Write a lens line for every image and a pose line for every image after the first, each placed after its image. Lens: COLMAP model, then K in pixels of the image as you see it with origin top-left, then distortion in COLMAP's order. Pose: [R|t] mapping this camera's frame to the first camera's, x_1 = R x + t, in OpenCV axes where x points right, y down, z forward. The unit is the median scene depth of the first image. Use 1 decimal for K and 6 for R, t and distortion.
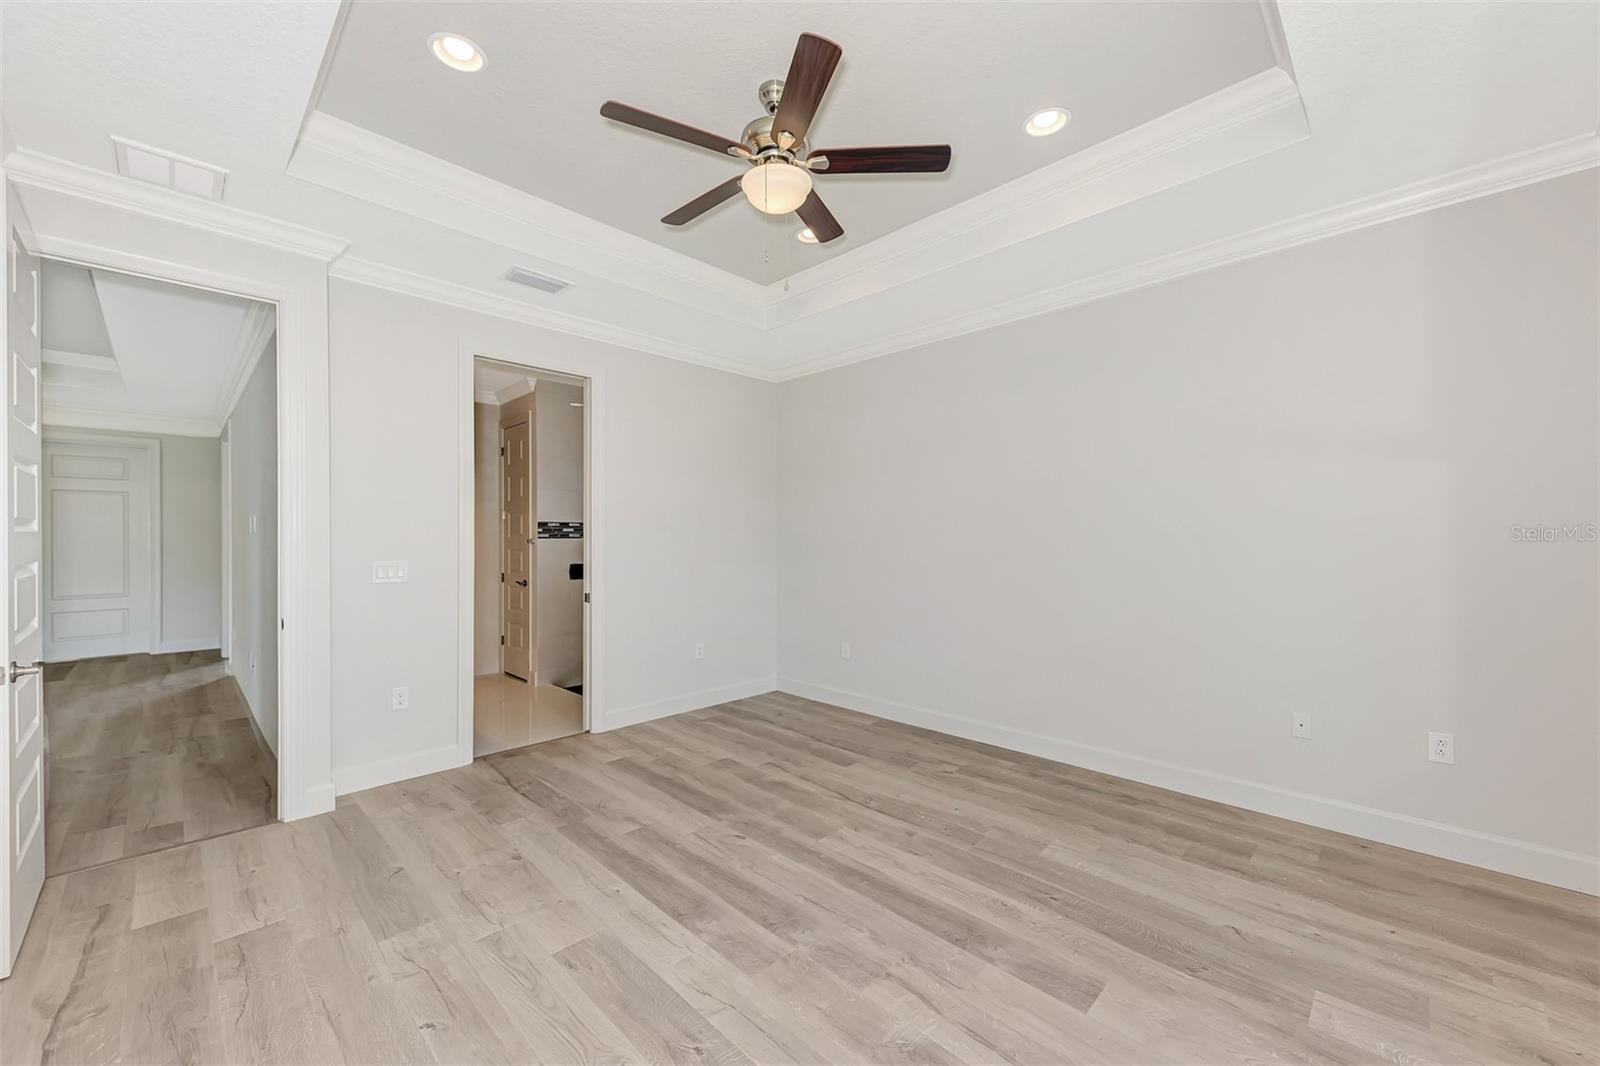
lens RADIAL K [[618.4, 0, 790.5], [0, 618.4, 535.2], [0, 0, 1]] dist [0.002611, -0.000583]
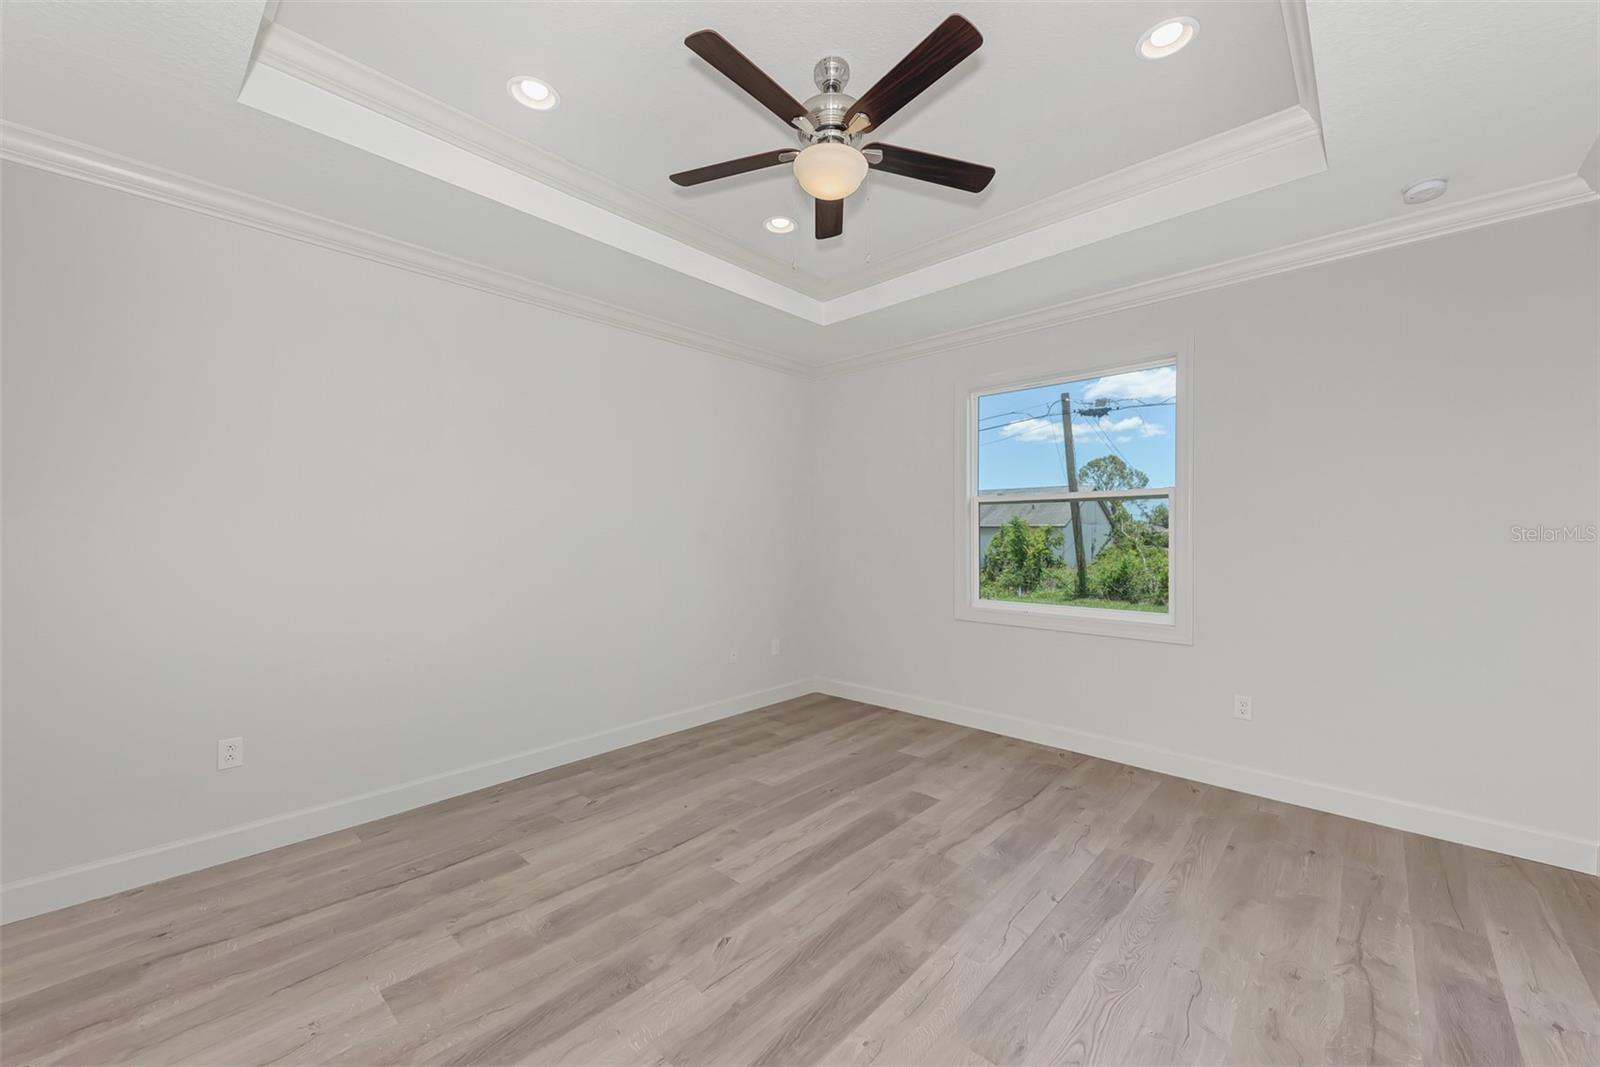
lens RADIAL K [[618.4, 0, 790.5], [0, 618.4, 535.7], [0, 0, 1]] dist [0.002611, -0.000583]
pose [[-0.034595, 0.001102, 0.999401, -0.833067], [0.002193, 0.999997, -0.001027, -0.006073], [-0.999399, 0.002156, -0.034597, 0.937170]]
